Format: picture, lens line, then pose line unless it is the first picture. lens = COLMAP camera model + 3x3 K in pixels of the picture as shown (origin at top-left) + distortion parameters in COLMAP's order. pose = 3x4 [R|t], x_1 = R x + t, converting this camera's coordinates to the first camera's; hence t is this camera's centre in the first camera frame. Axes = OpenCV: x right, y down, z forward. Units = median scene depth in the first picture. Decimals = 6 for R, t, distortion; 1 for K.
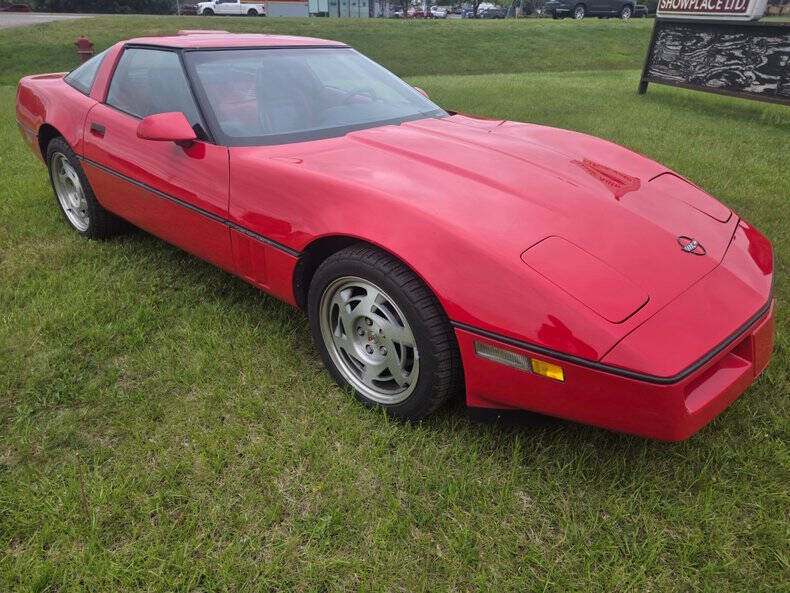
lens RADIAL K [[548.4, 0, 398.8], [0, 548.4, 292.9], [0, 0, 1]] dist [0.035883, -0.011223]
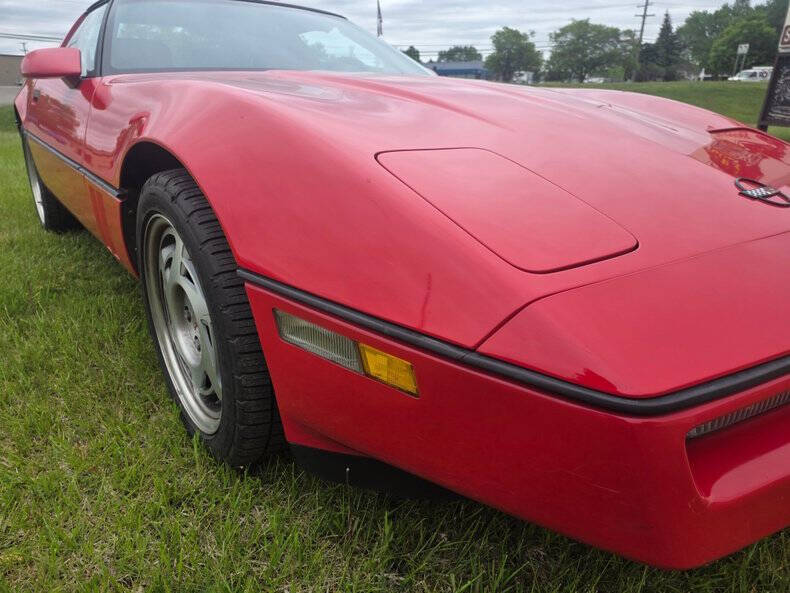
lens RADIAL K [[548.4, 0, 391.1], [0, 548.4, 295.6], [0, 0, 1]] dist [0.035883, -0.011223]
pose [[0.979318, 0.059422, -0.193403, 0.331913], [-0.082904, 0.989821, -0.115675, 0.120674], [0.184560, 0.129317, 0.974276, 0.485209]]
